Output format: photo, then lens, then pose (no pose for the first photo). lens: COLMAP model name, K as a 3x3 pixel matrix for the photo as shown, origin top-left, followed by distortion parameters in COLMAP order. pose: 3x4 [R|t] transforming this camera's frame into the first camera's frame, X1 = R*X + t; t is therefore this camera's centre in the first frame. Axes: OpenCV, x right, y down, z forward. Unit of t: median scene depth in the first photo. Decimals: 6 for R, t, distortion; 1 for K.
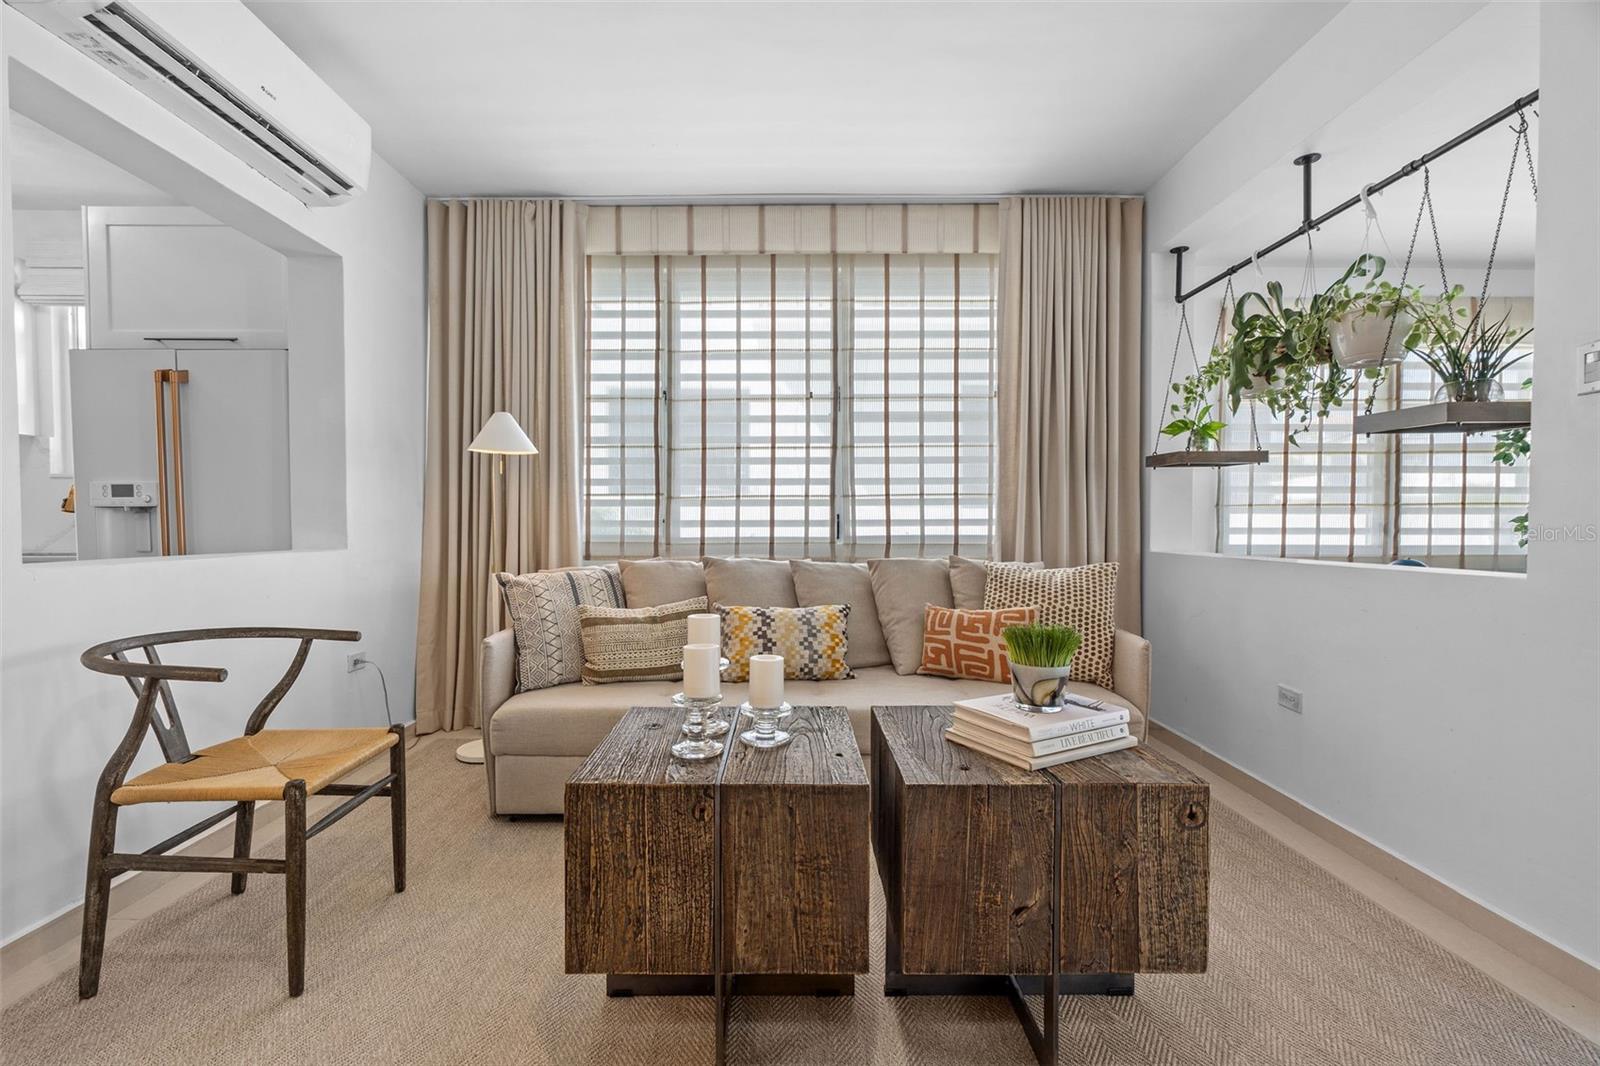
lens RADIAL K [[717.3, 0, 792.9], [0, 717.3, 534.1], [0, 0, 1]] dist [-0.010950, 0.007624]
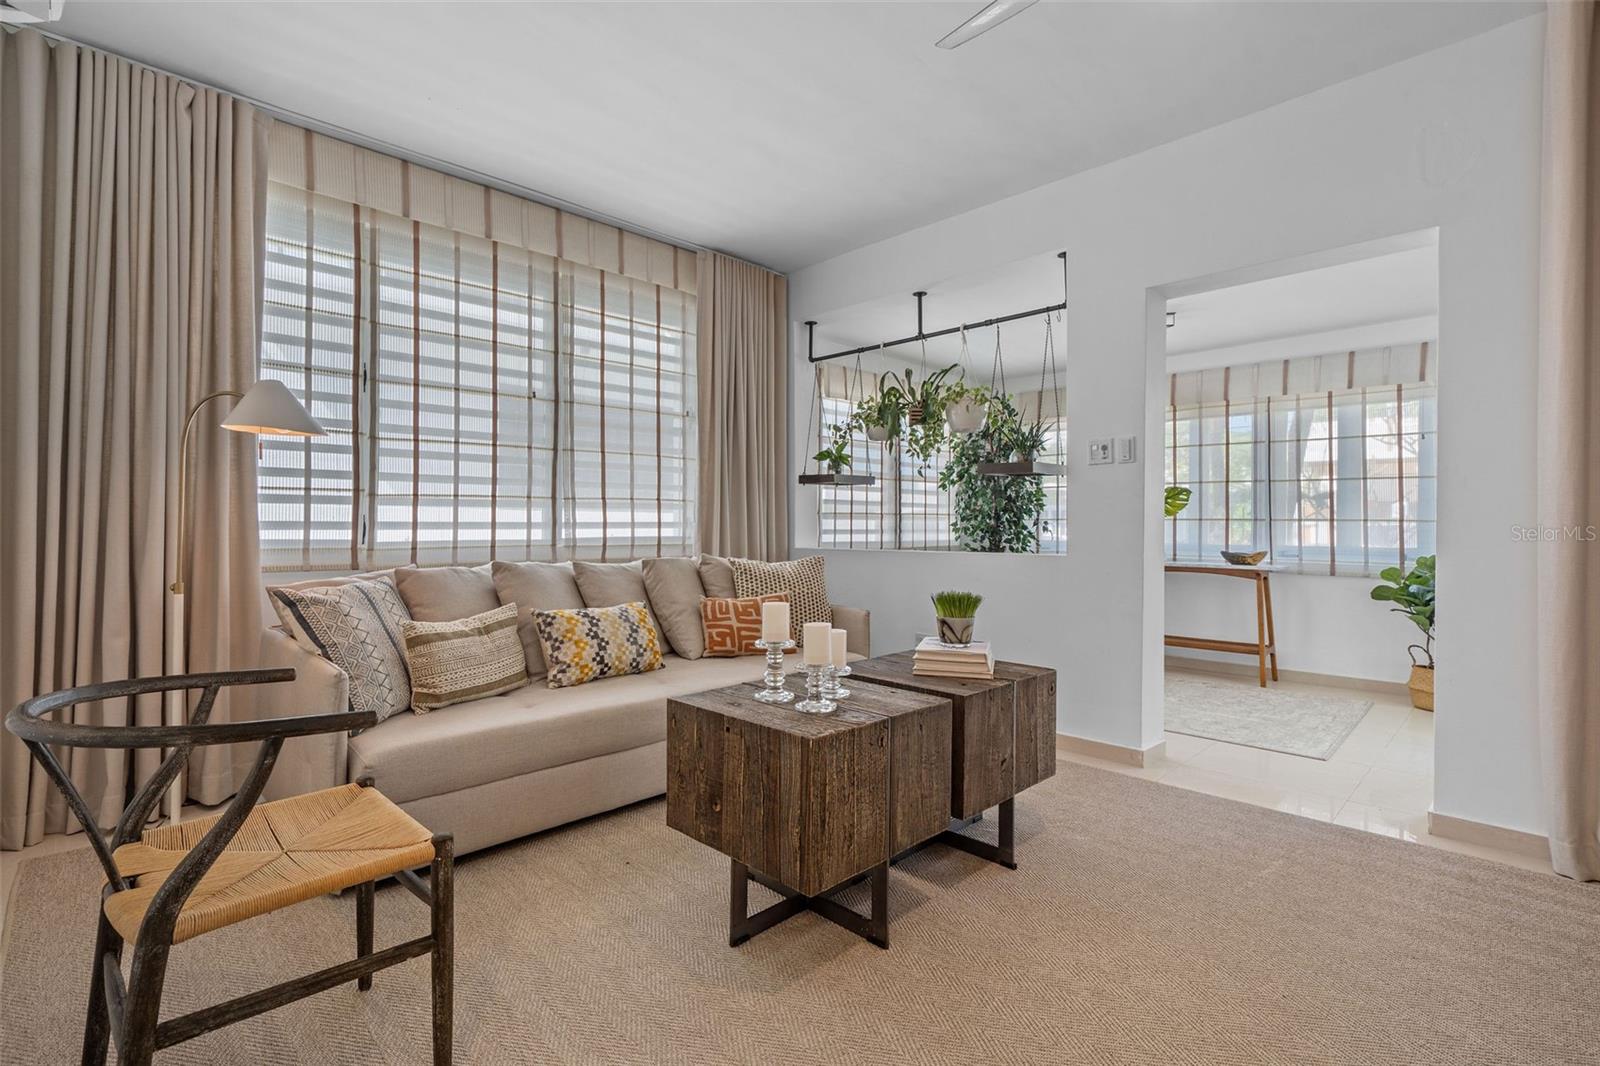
lens RADIAL K [[753.6, 0, 767.5], [0, 753.6, 516.8], [0, 0, 1]] dist [0.000490, 0.000293]
pose [[0.718486, 0.010740, 0.695459, -0.464113], [0.007044, 0.999717, -0.022716, -0.001570], [-0.695506, 0.021220, 0.718207, 0.042179]]
